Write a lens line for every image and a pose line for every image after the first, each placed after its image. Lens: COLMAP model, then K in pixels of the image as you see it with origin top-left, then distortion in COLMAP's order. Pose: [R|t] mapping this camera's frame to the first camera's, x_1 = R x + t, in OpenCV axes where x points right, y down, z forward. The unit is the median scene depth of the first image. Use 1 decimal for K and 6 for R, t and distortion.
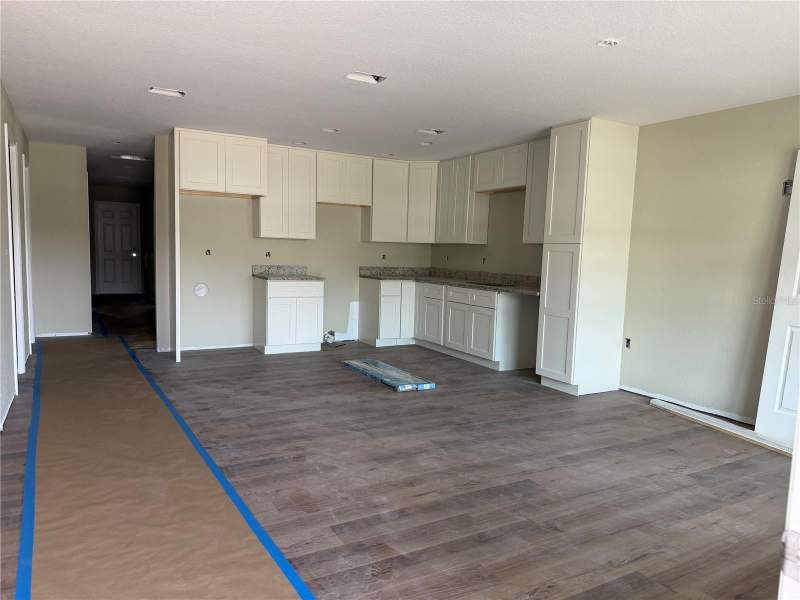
lens RADIAL K [[557.2, 0, 400.0], [0, 557.2, 300.0], [0, 0, 1]] dist [0.092284, -0.138395]
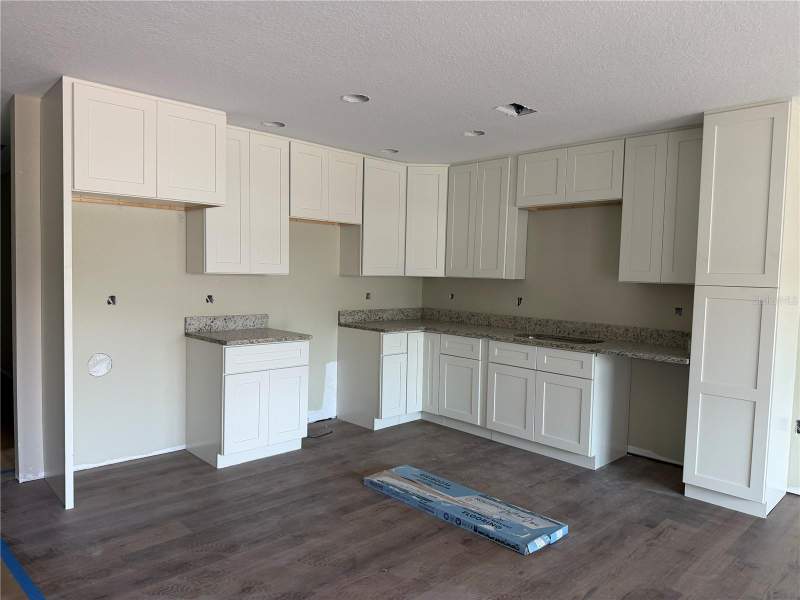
lens RADIAL K [[557.2, 0, 400.0], [0, 557.2, 300.0], [0, 0, 1]] dist [0.092284, -0.138395]
pose [[0.967855, -0.019535, 0.250748, -0.192870], [0.027612, 0.999206, -0.028734, -0.057938], [-0.249988, 0.034734, 0.967626, 0.346439]]
